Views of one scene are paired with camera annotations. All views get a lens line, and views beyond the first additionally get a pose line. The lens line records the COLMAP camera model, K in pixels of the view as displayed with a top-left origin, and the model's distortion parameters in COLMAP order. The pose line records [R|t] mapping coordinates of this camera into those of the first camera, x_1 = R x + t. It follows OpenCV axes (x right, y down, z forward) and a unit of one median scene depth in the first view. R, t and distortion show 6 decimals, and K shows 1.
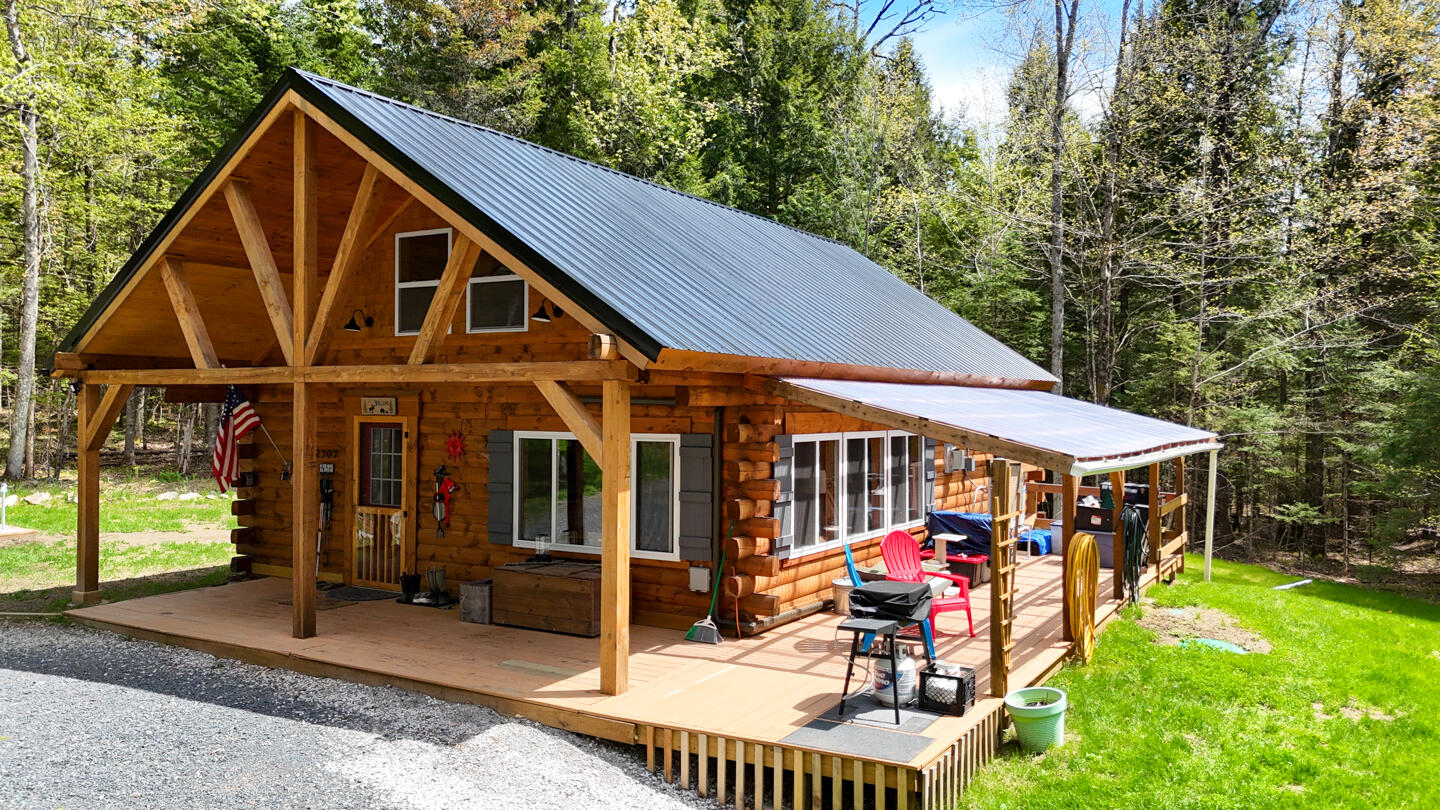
lens RADIAL K [[1066.6, 0, 738.3], [0, 1066.6, 403.2], [0, 0, 1]] dist [0.083969, -0.113325]
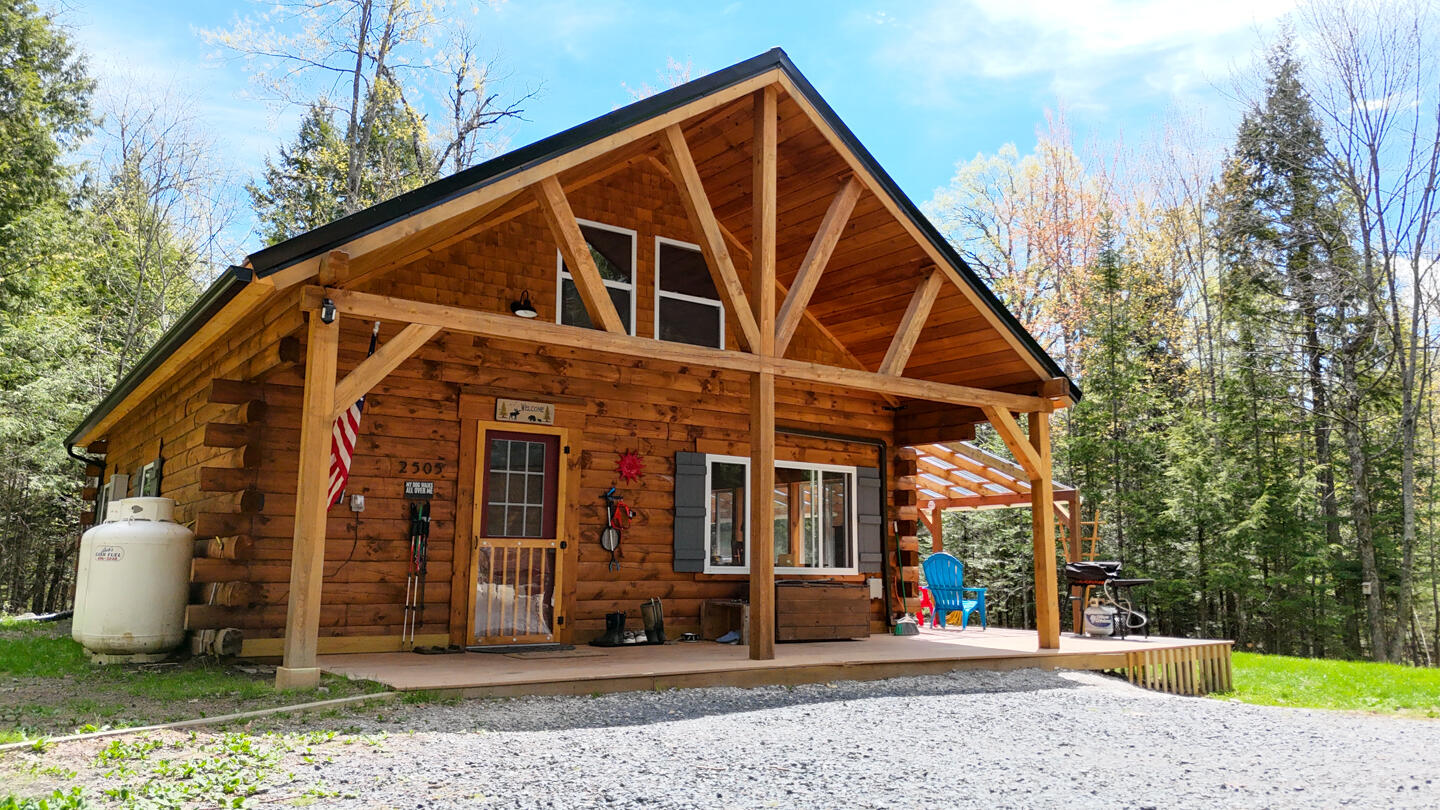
lens RADIAL K [[1066.6, 0, 738.3], [0, 1066.6, 403.2], [0, 0, 1]] dist [0.083969, -0.113325]
pose [[0.402075, 0.139093, 0.904980, -1.071818], [-0.008974, 0.988945, -0.148011, 0.122234], [-0.915563, 0.051390, 0.398879, 0.572886]]
